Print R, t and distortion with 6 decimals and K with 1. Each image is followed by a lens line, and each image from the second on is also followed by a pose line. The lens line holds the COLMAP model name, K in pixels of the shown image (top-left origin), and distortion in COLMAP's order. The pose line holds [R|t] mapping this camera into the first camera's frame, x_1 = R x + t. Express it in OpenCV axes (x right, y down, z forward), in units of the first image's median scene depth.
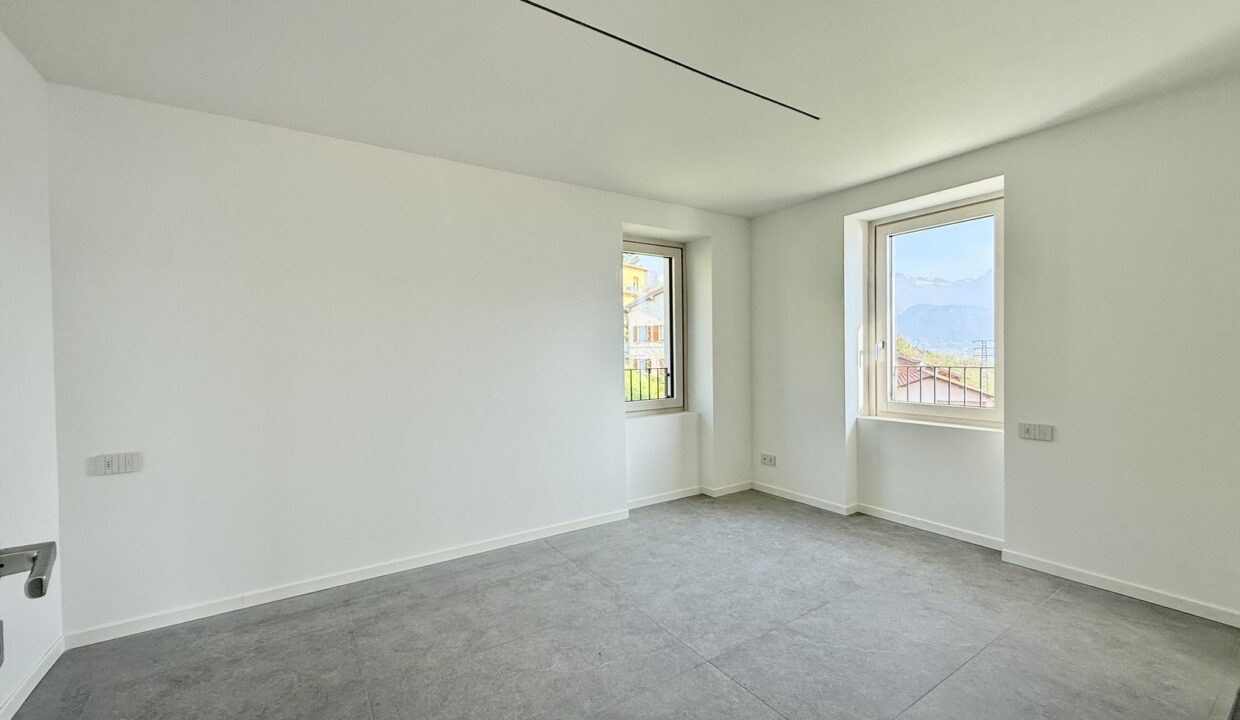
lens RADIAL K [[492.7, 0, 618.5], [0, 492.7, 361.8], [0, 0, 1]] dist [0.000036, -0.000164]
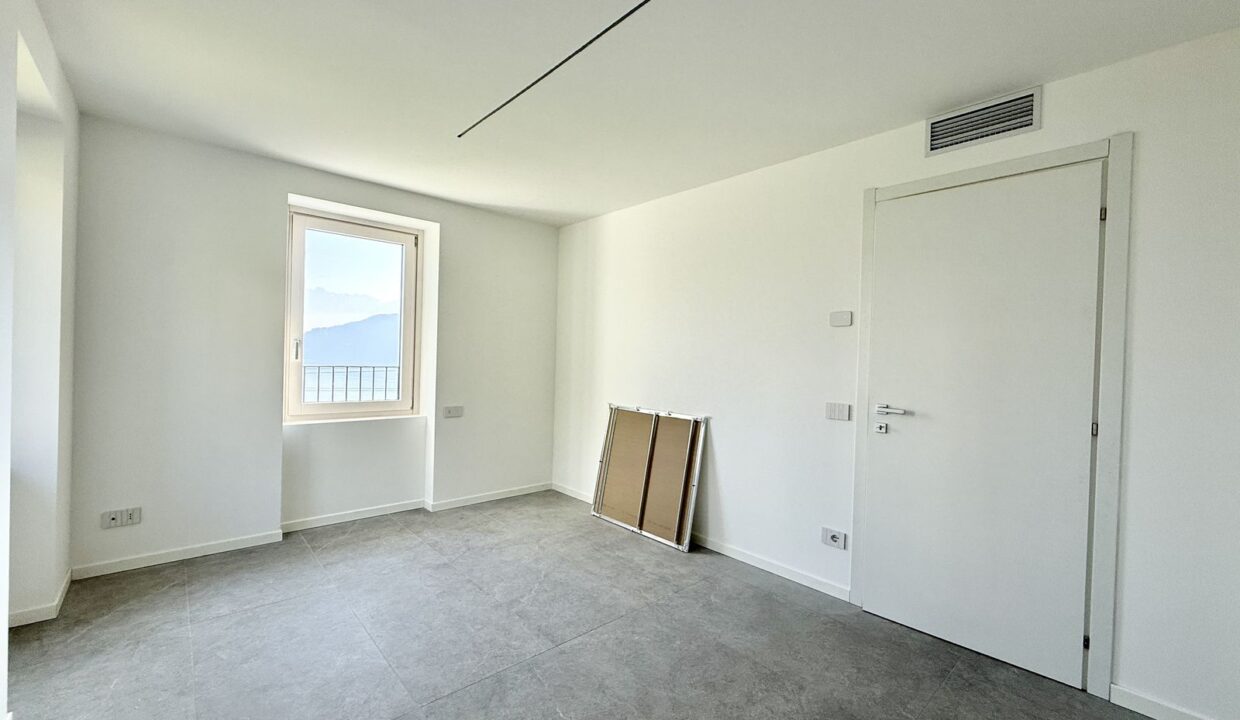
lens RADIAL K [[492.7, 0, 618.5], [0, 492.7, 361.8], [0, 0, 1]] dist [0.000036, -0.000164]
pose [[-0.160065, -0.000624, 0.987106, -0.542080], [-0.011608, 0.999932, -0.001250, -0.006539], [-0.987038, -0.011659, -0.160061, 0.632984]]
